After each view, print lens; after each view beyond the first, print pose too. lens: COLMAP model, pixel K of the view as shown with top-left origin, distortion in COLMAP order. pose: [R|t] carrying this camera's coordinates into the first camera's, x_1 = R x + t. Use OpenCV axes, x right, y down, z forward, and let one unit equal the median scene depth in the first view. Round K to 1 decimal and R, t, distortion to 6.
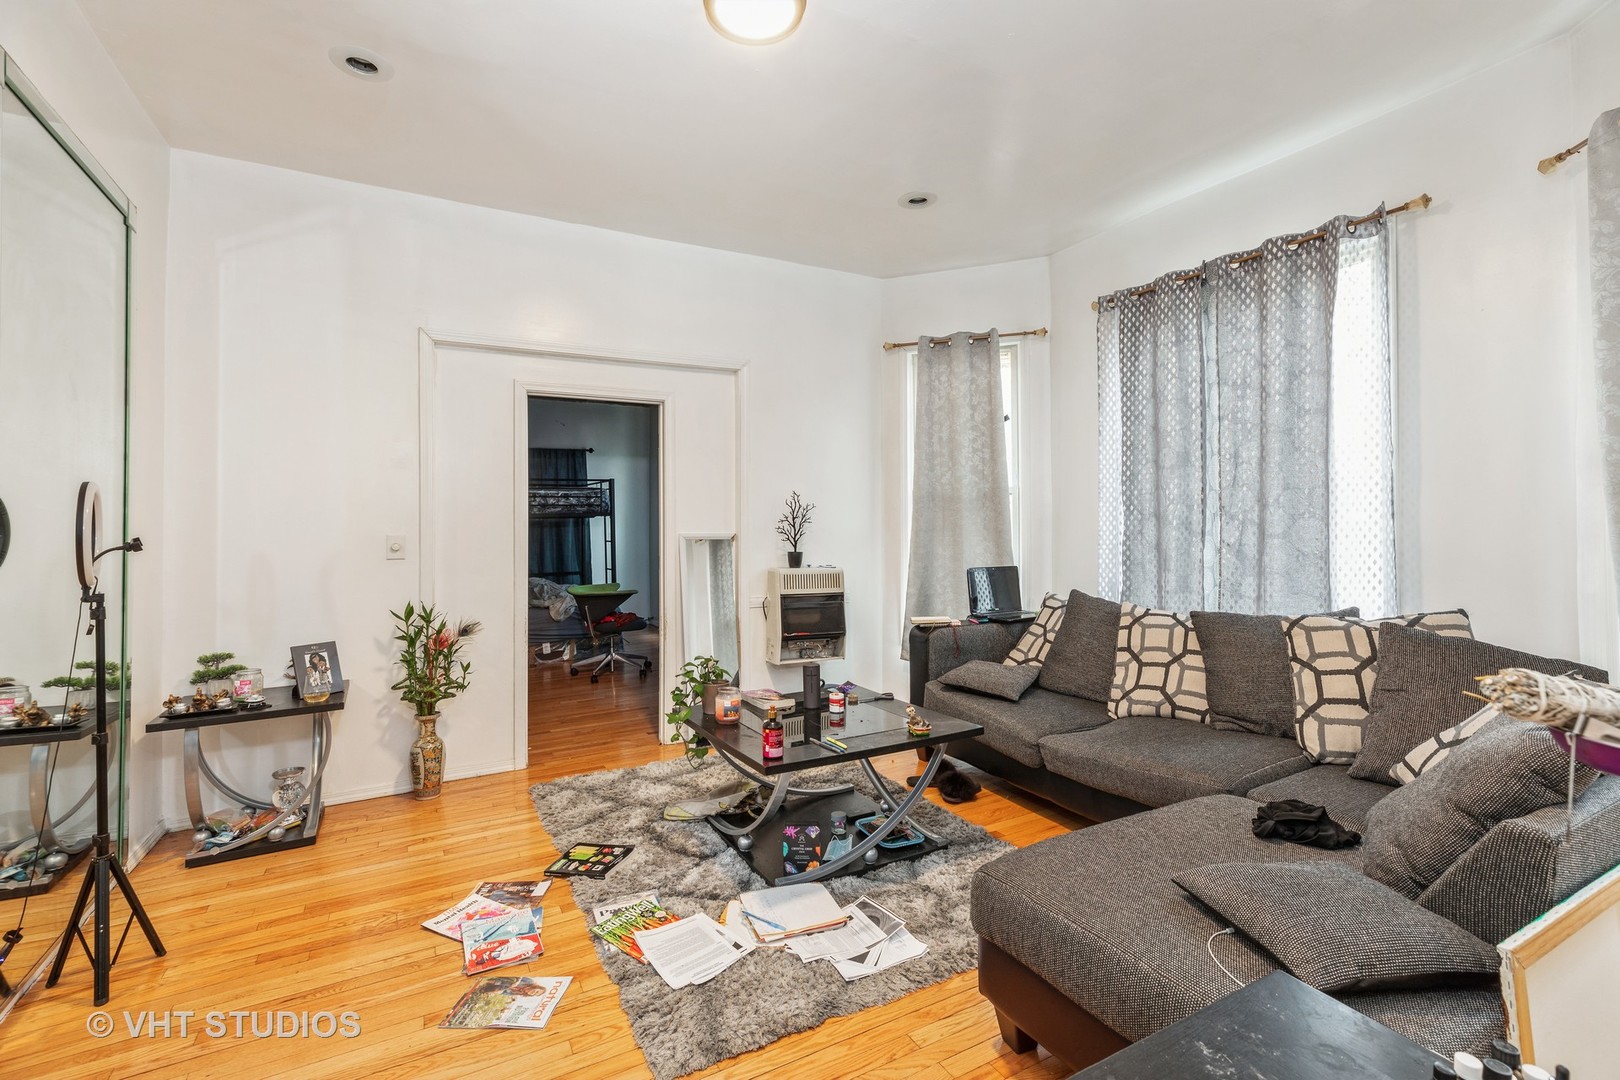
lens RADIAL K [[724.1, 0, 813.8], [0, 724.1, 525.4], [0, 0, 1]] dist [0.005905, 0.000304]
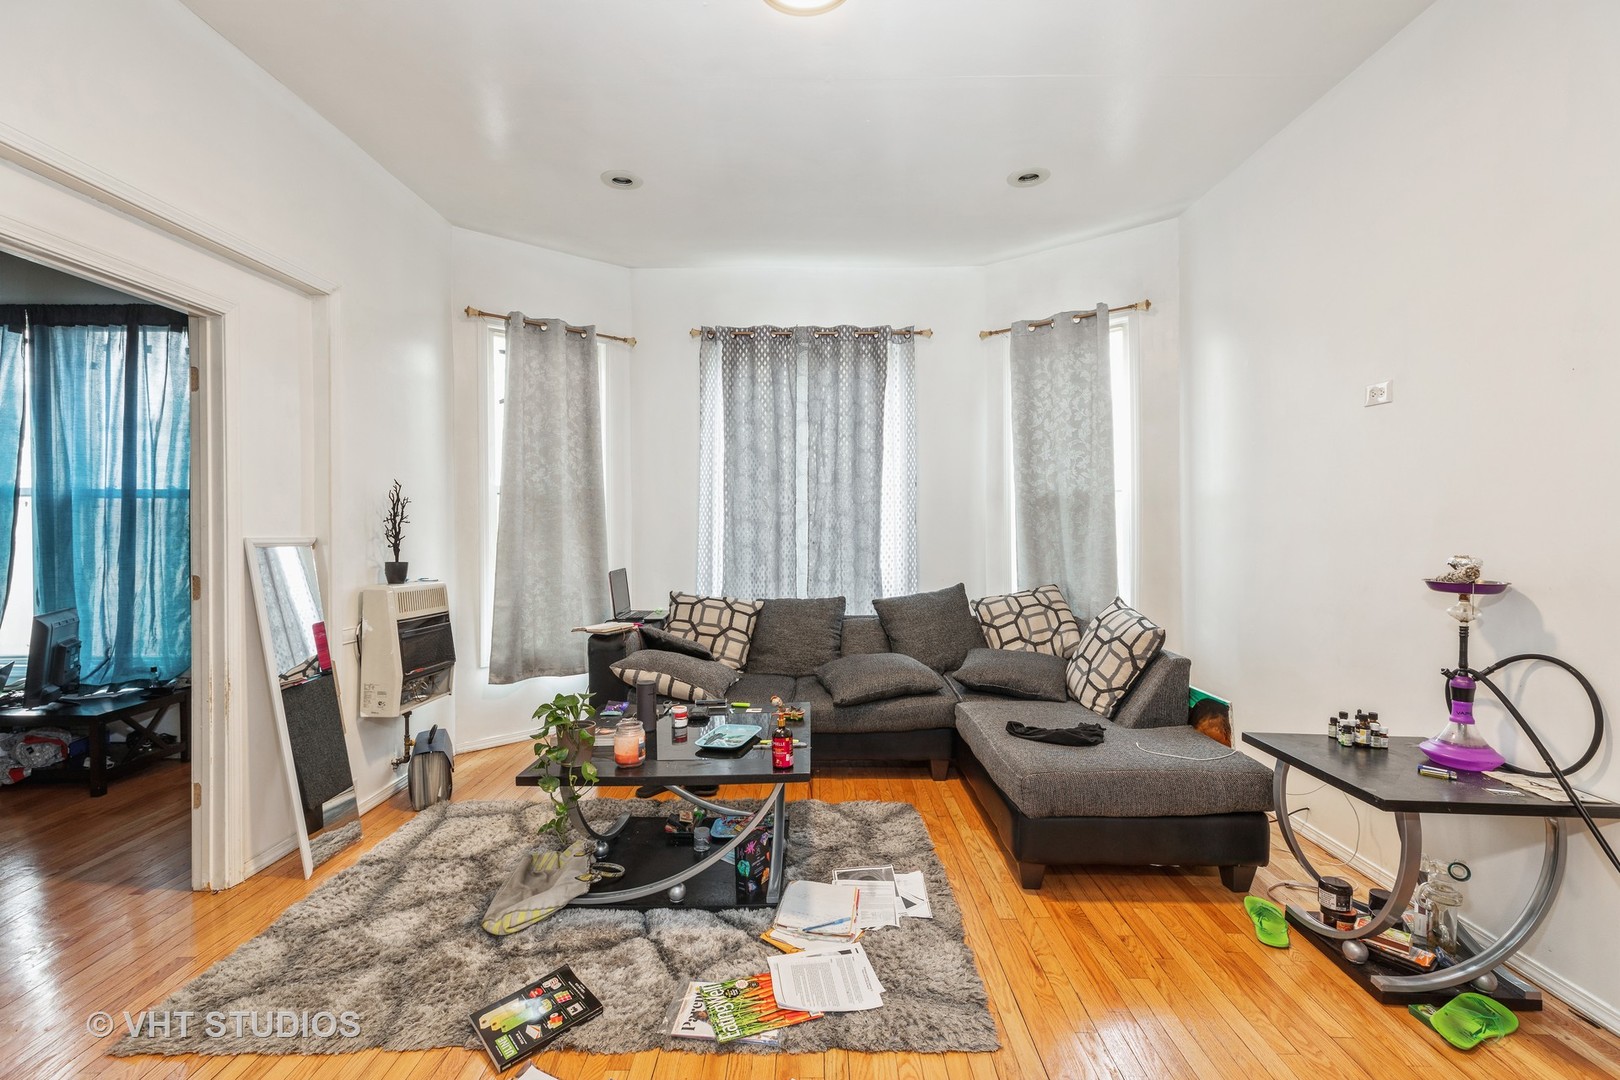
lens RADIAL K [[724.1, 0, 815.8], [0, 724.1, 536.7], [0, 0, 1]] dist [0.005905, 0.000304]
pose [[0.486772, -0.002154, 0.873526, -0.532092], [0.000600, 0.999998, 0.002132, 0.011442], [-0.873529, -0.000513, 0.486772, 0.307427]]
